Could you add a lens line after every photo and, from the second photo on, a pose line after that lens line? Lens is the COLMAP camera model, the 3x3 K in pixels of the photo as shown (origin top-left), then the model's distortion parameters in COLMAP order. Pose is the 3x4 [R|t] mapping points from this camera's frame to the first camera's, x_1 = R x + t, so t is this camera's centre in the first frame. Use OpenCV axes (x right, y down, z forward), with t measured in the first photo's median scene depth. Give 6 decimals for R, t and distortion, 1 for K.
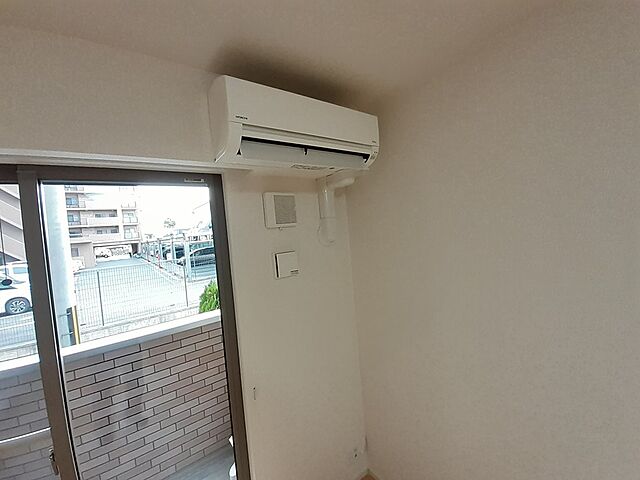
lens RADIAL K [[261.4, 0, 320.0], [0, 261.4, 240.0], [0, 0, 1]] dist [-0.000494, -0.000053]
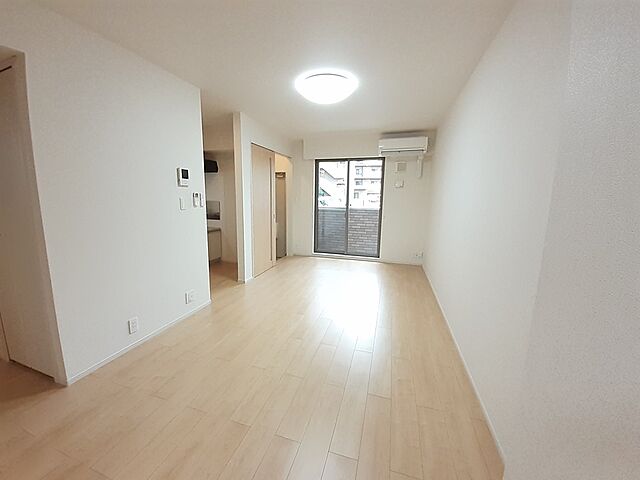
lens RADIAL K [[261.4, 0, 320.0], [0, 261.4, 240.0], [0, 0, 1]] dist [-0.000494, -0.000053]
pose [[0.622590, 0.216455, -0.752017, 1.872181], [-0.088955, 0.974331, 0.206799, 0.187182], [0.777476, -0.061856, 0.625863, -1.885816]]
